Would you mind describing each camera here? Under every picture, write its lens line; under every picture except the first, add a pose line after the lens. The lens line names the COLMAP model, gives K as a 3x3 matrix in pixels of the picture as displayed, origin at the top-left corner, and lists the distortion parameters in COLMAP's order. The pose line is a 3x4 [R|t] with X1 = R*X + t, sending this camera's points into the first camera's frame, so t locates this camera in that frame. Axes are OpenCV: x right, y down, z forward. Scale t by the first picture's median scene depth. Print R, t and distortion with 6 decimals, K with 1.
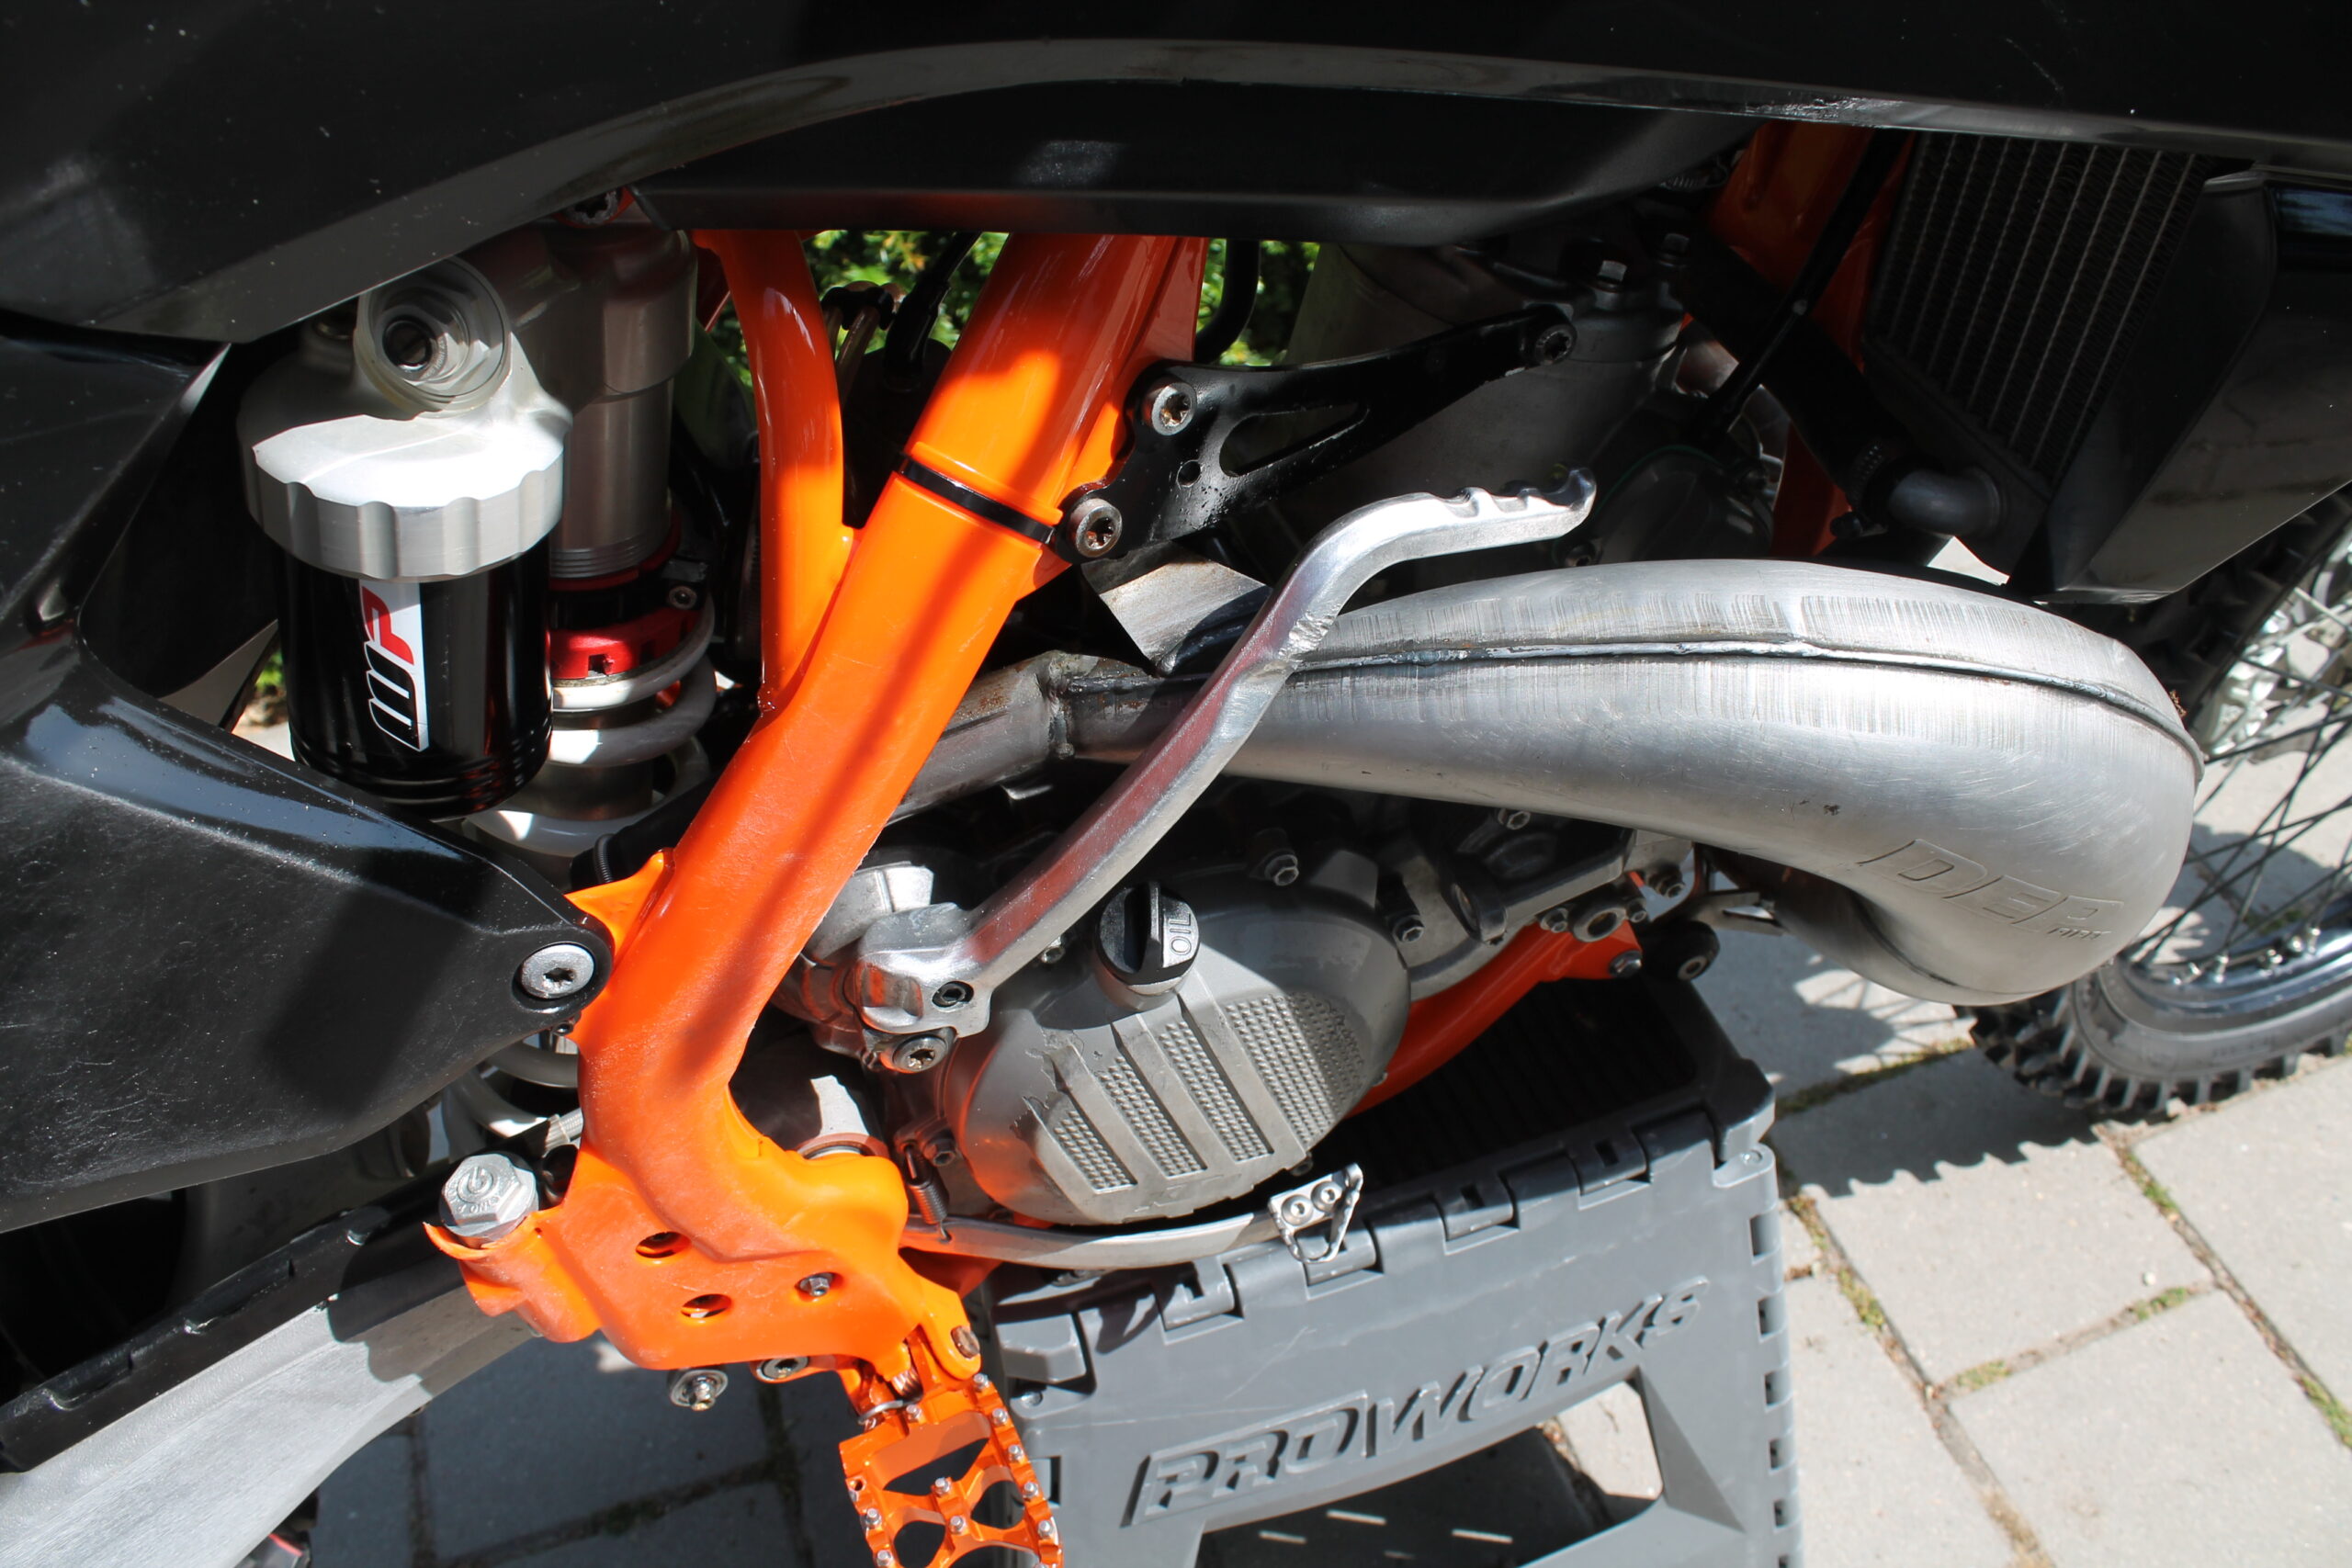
lens RADIAL K [[2003.8, 0, 1176.0], [0, 2003.8, 784.0], [0, 0, 1]] dist [-0.161802, 0.150352]
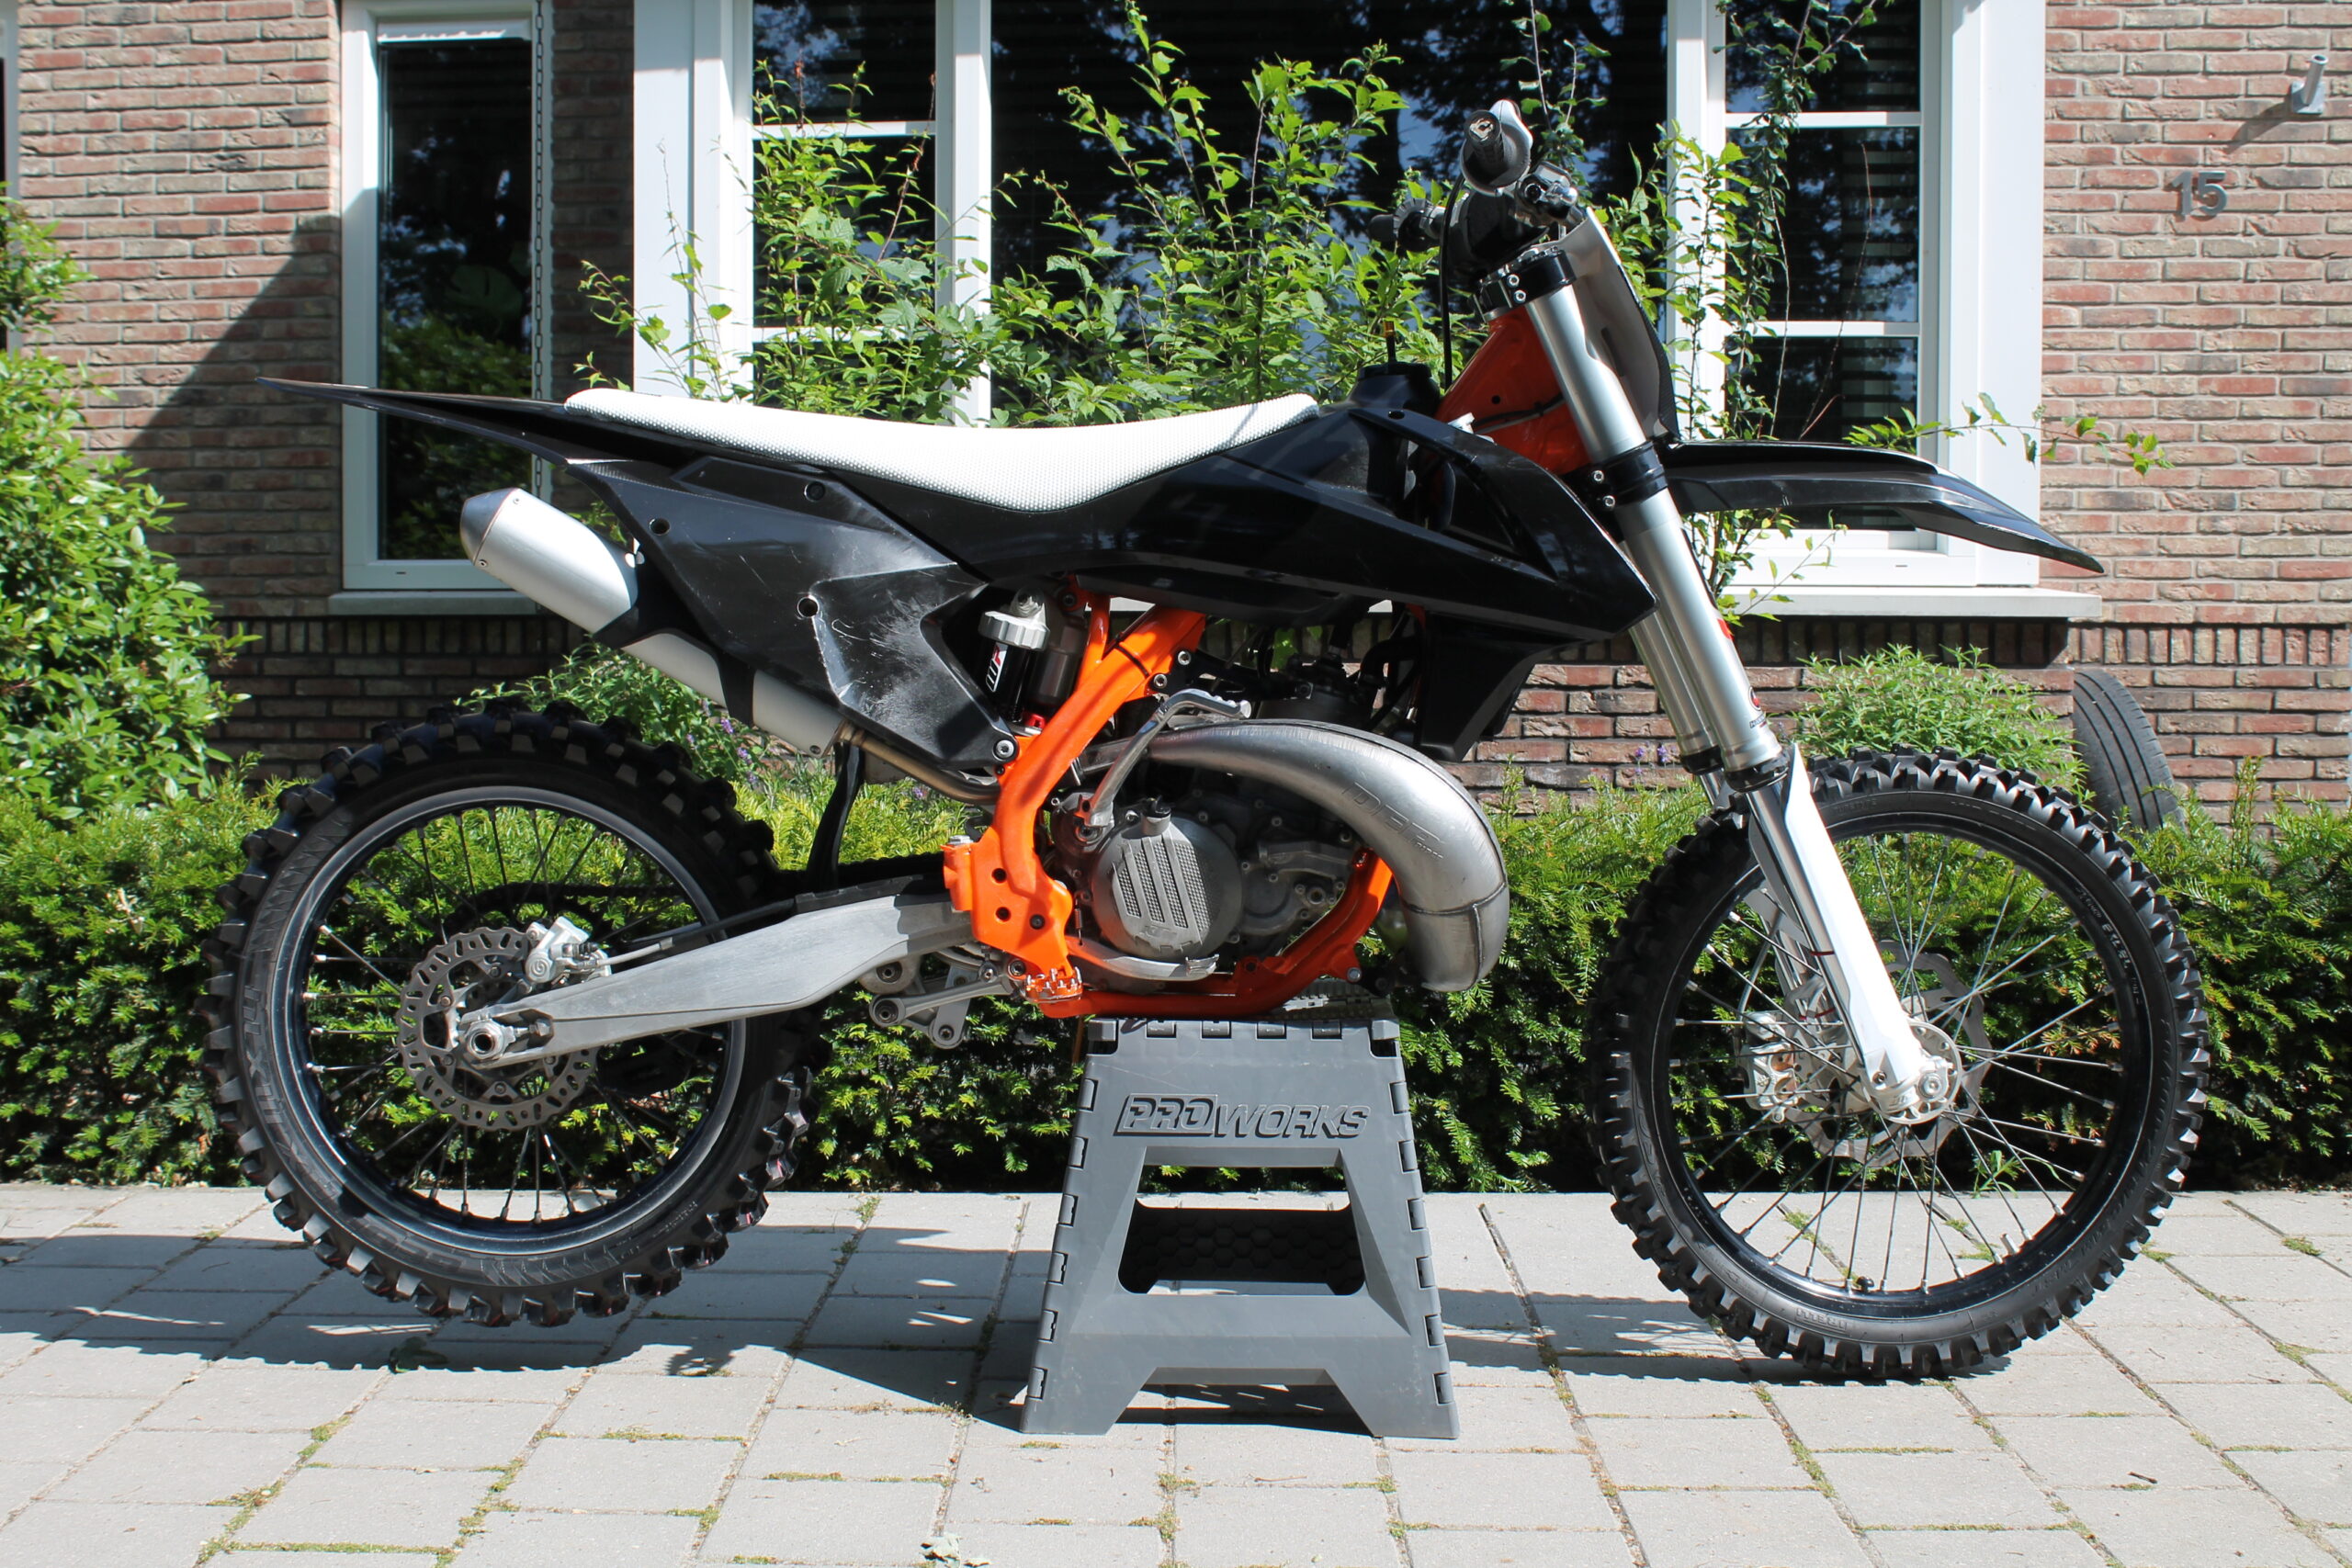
lens RADIAL K [[2576.7, 0, 1179.9], [0, 2576.7, 776.7], [0, 0, 1]] dist [-0.112584, 0.109555]
pose [[0.936641, 0.089794, -0.338586, 1.571524], [-0.285893, 0.754481, -0.590782, 2.728220], [0.202408, 0.650150, 0.732349, -2.386793]]
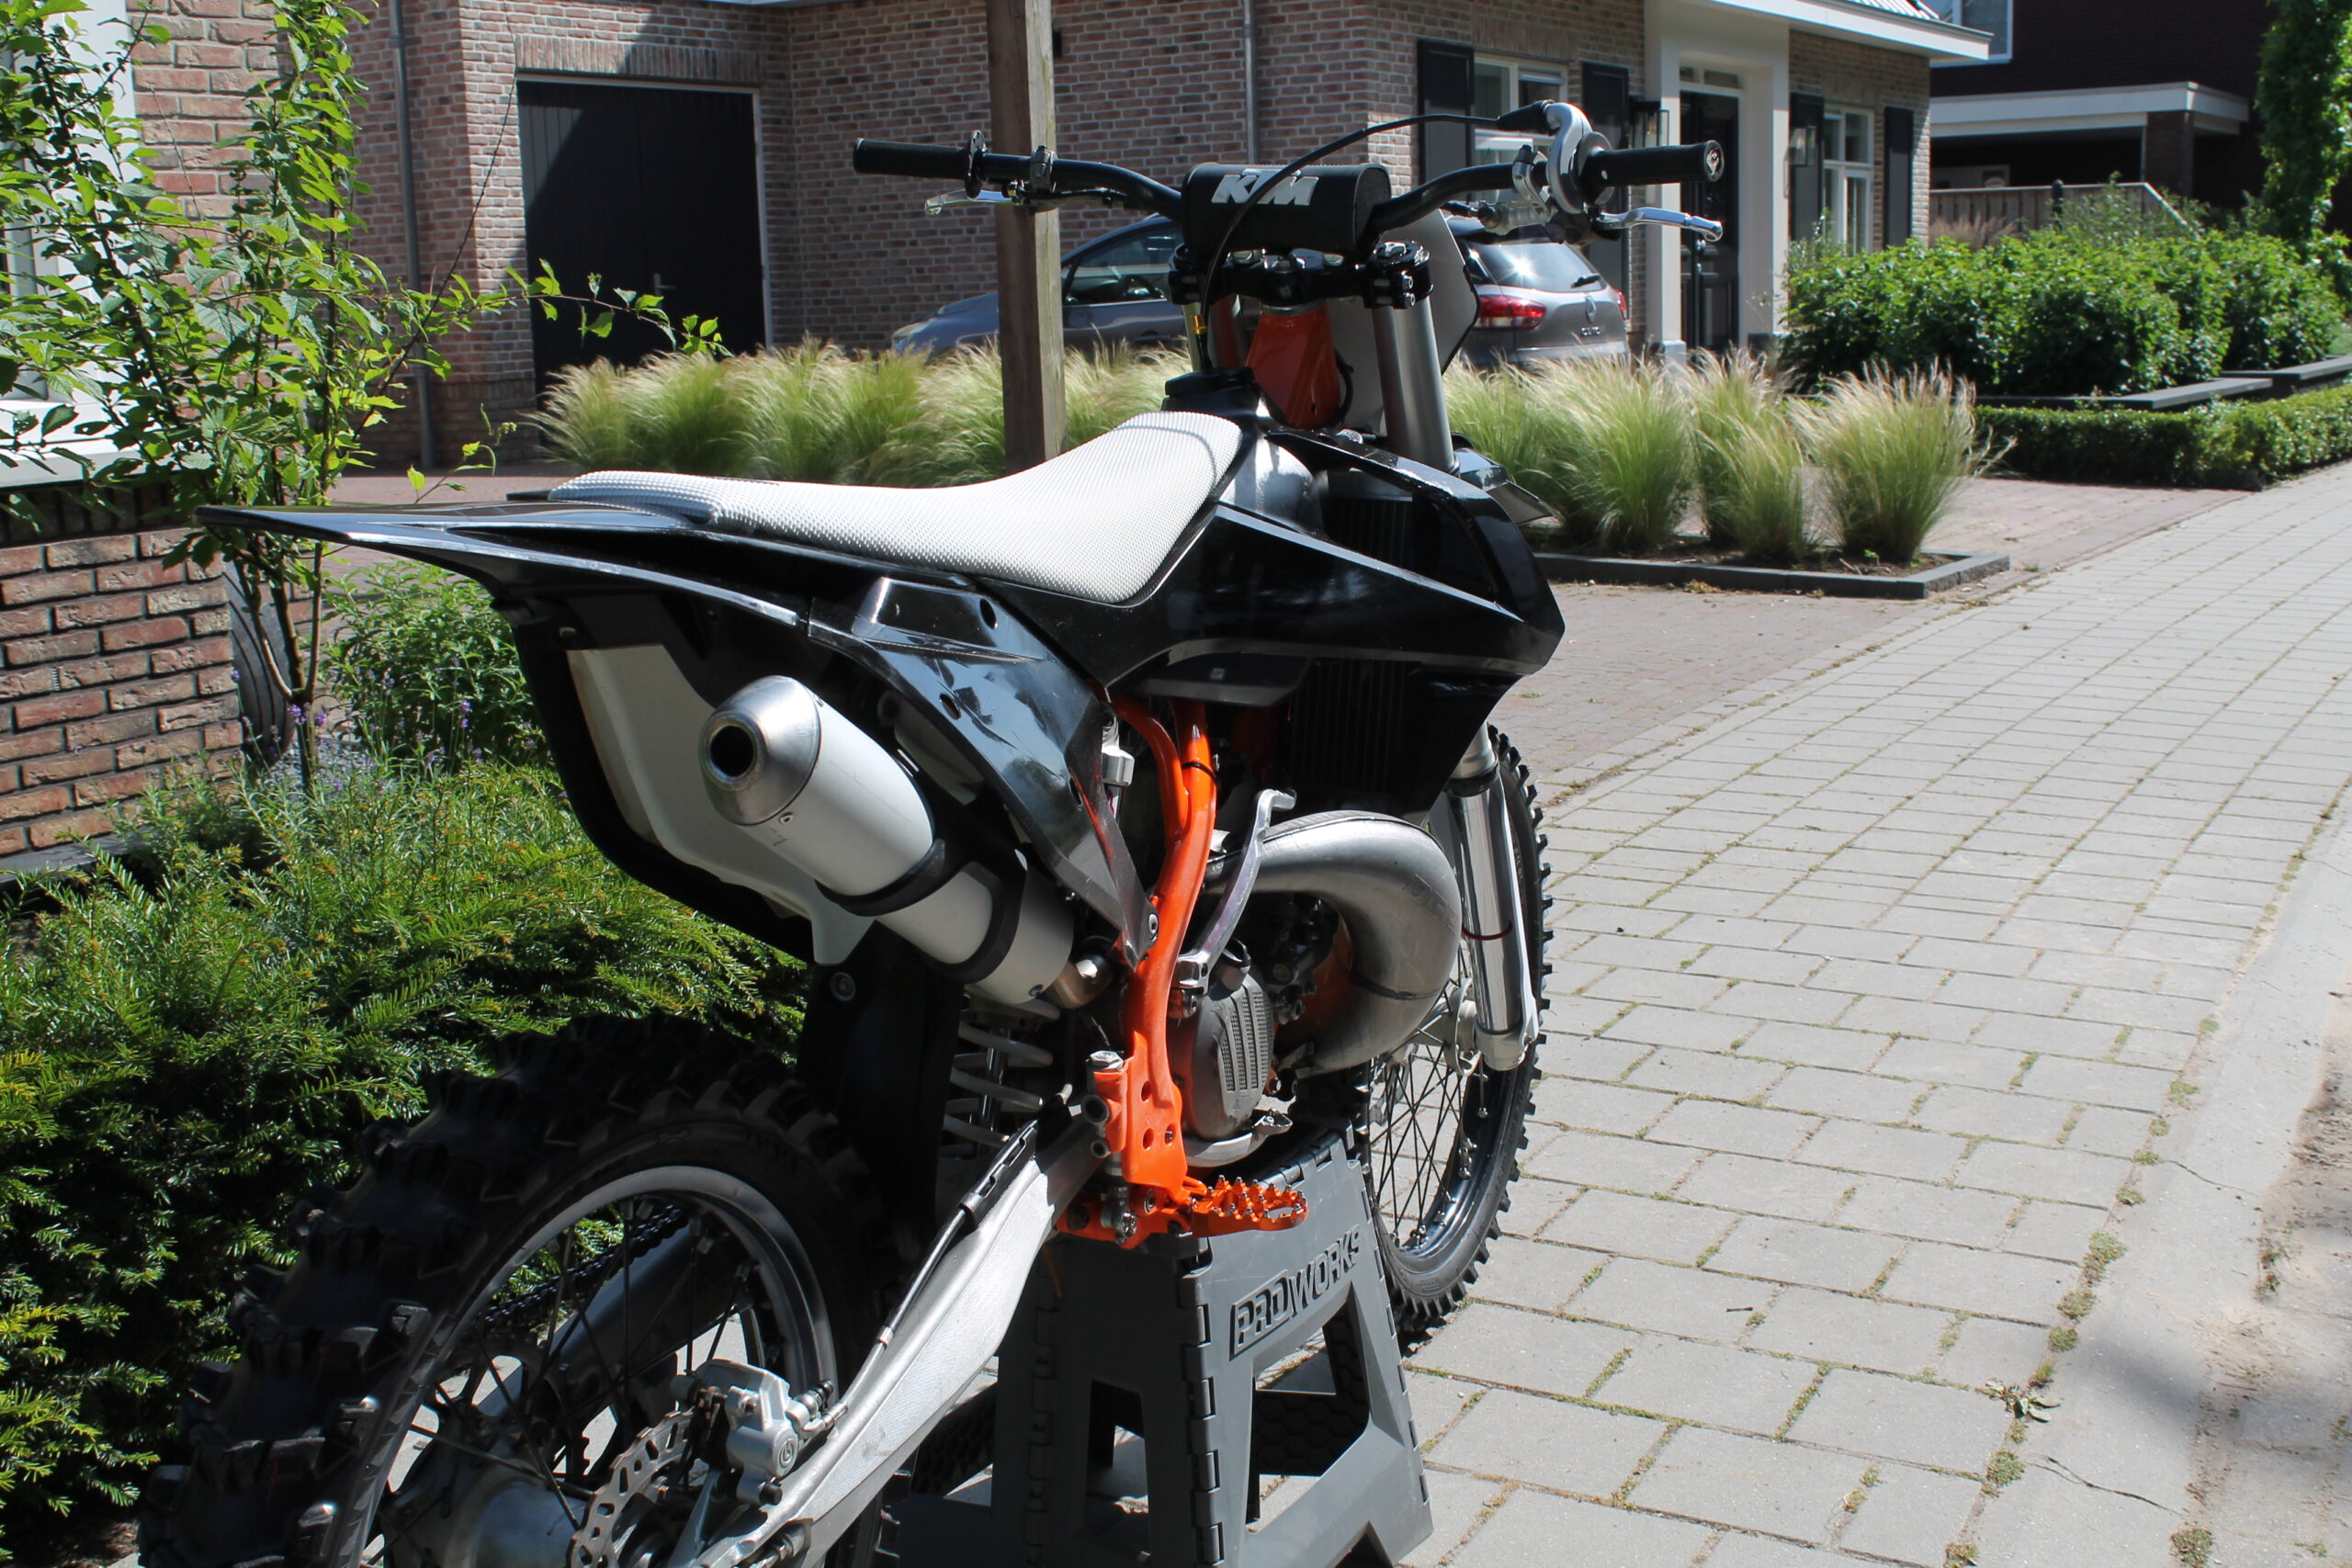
lens RADIAL K [[2673.6, 0, 1175.9], [0, 2673.6, 780.6], [0, 0, 1]] dist [-0.109905, 0.160854]
pose [[0.737260, -0.083102, 0.670478, -2.608343], [0.454160, 0.795687, -0.400775, 1.364376], [-0.500186, 0.599980, 0.624370, -1.486492]]
